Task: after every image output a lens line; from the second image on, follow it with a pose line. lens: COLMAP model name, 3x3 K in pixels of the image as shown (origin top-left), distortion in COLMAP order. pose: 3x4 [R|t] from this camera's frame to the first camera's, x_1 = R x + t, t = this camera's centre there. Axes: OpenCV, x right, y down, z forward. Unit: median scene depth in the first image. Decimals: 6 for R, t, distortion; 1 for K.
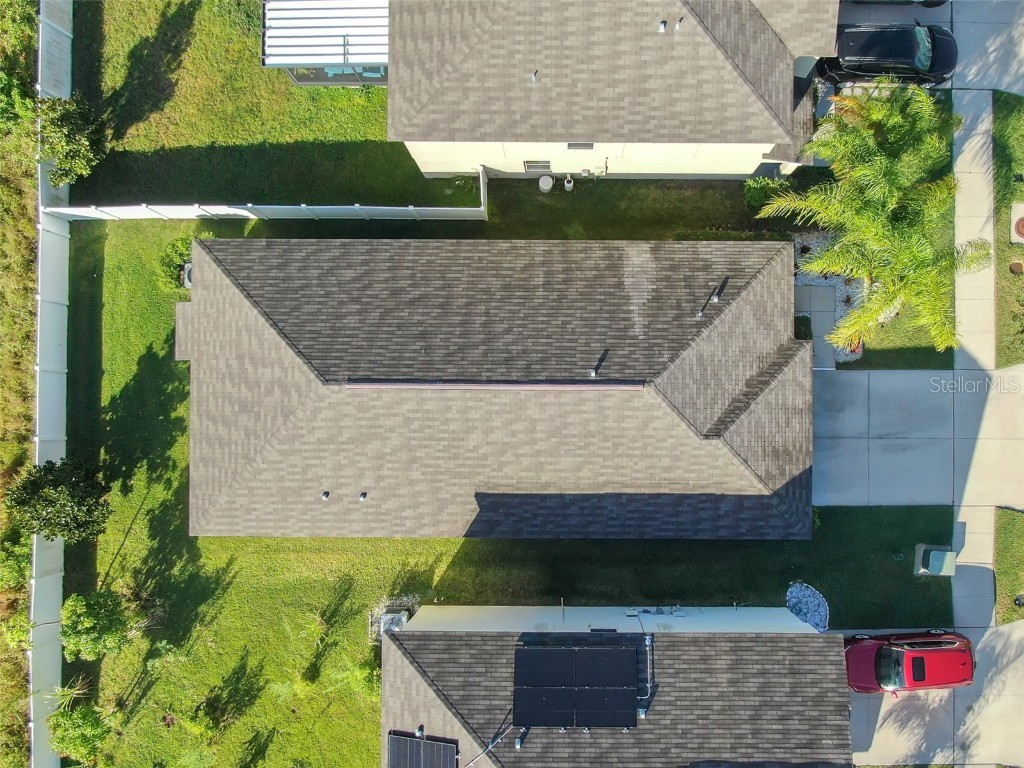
lens RADIAL K [[971.8, 0, 526.8], [0, 971.8, 438.9], [0, 0, 1]] dist [-0.010380, 0.000000]
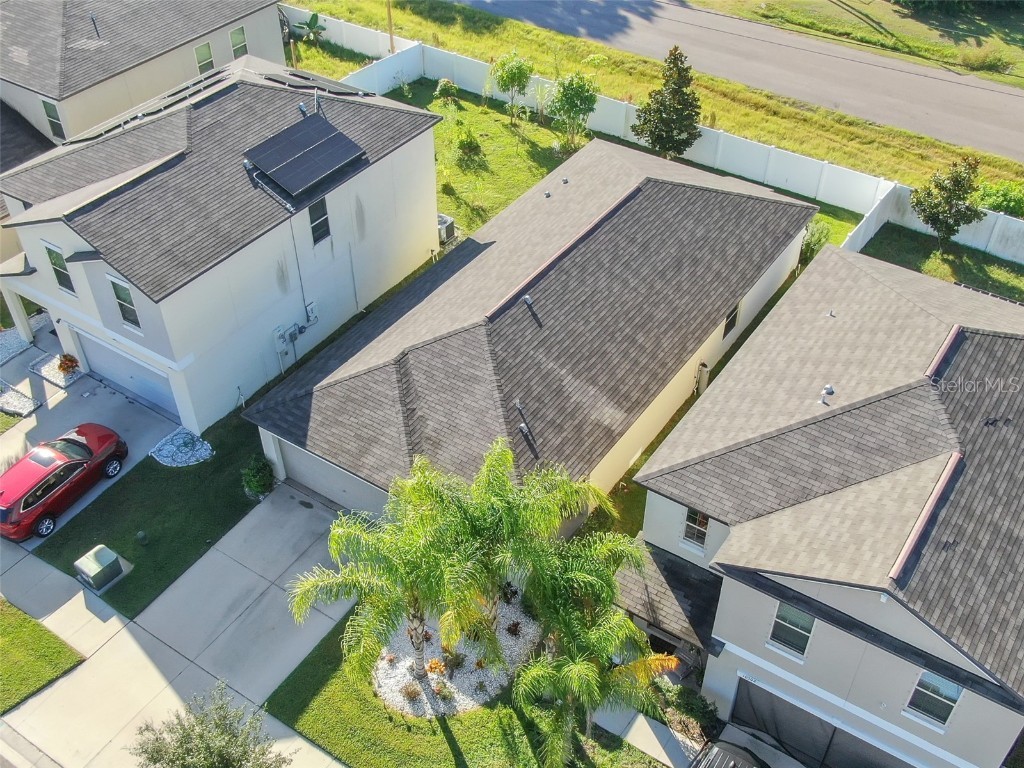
lens RADIAL K [[1024.3, 0, 511.8], [0, 1024.3, 389.0], [0, 0, 1]] dist [-0.015576, 0.000000]
pose [[-0.554459, 0.572060, -0.604419, 0.712602], [-0.832101, -0.369267, 0.413823, -0.487952], [0.013540, 0.732386, 0.680755, 0.342607]]
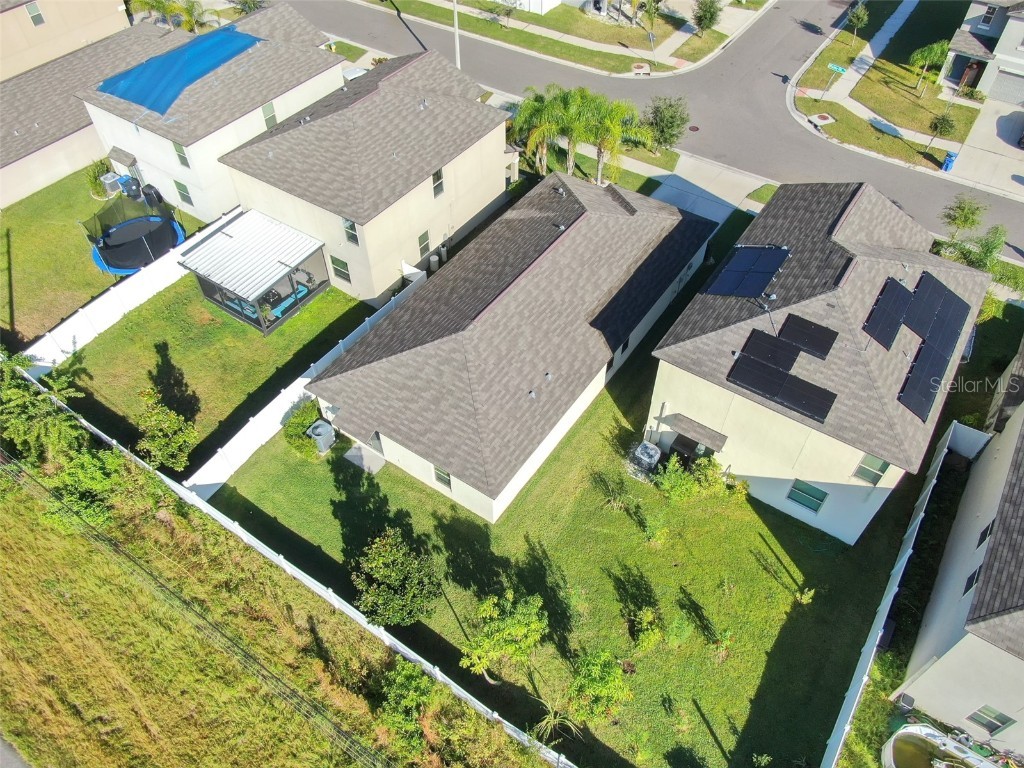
lens RADIAL K [[759.9, 0, 517.6], [0, 759.9, 387.7], [0, 0, 1]] dist [-0.006255, -0.000563]
pose [[0.553804, -0.611080, 0.565581, -0.761742], [0.832572, 0.415553, -0.366251, 0.396764], [-0.011220, 0.673718, 0.738903, 0.266424]]
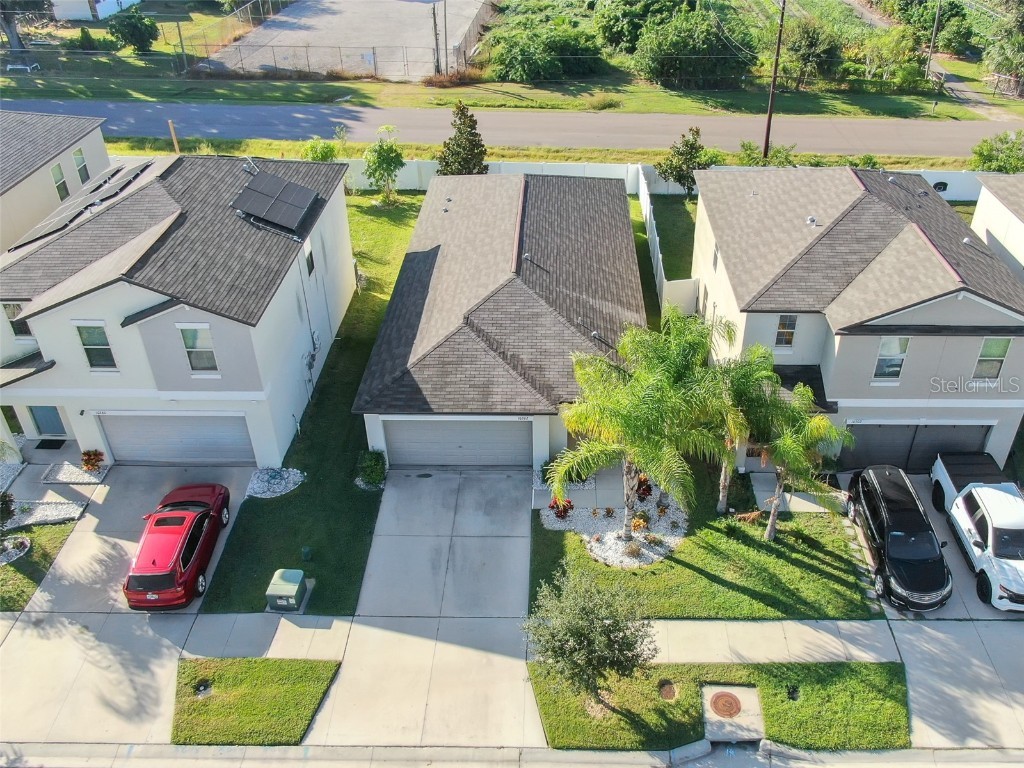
lens RADIAL K [[866.1, 0, 548.9], [0, 866.1, 360.5], [0, 0, 1]] dist [-0.024194, 0.012716]
pose [[-0.007823, 0.565044, -0.825024, 0.969106], [-0.999841, -0.017652, -0.002610, -0.088776], [-0.016038, 0.824872, 0.565092, 0.472797]]
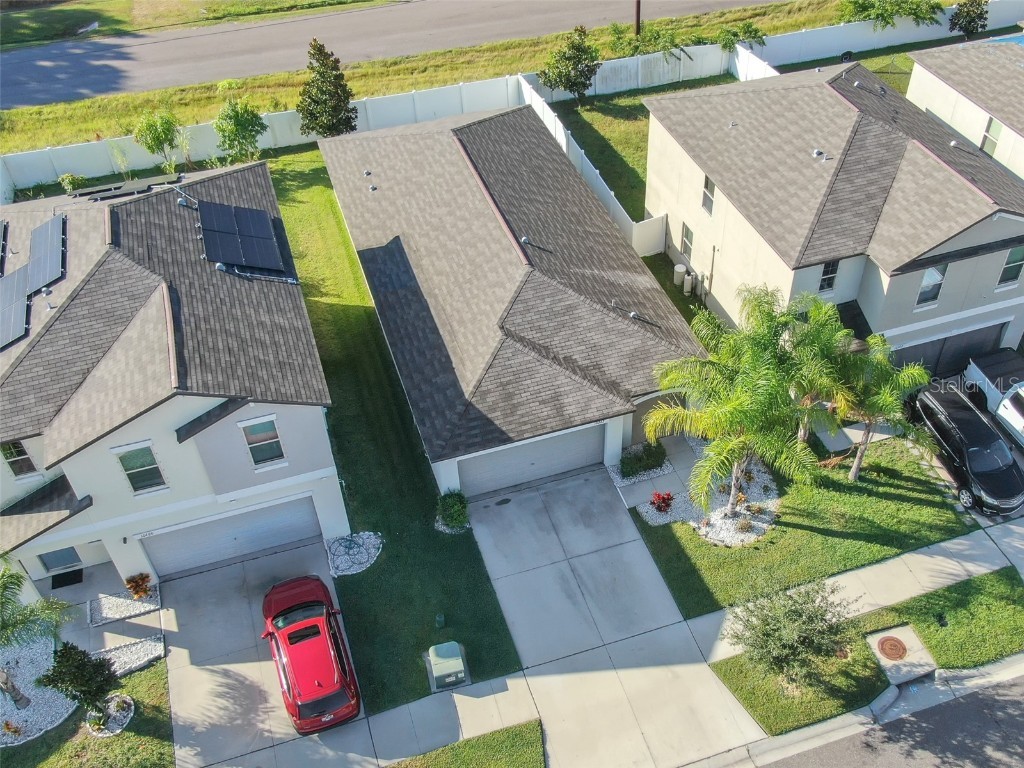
lens RADIAL K [[985.7, 0, 516.4], [0, 985.7, 385.2], [0, 0, 1]] dist [-0.002794, 0.000000]
pose [[0.308108, 0.655796, -0.689204, 0.896510], [-0.951308, 0.219309, -0.216603, 0.209199], [0.009101, 0.722382, 0.691434, 0.323915]]
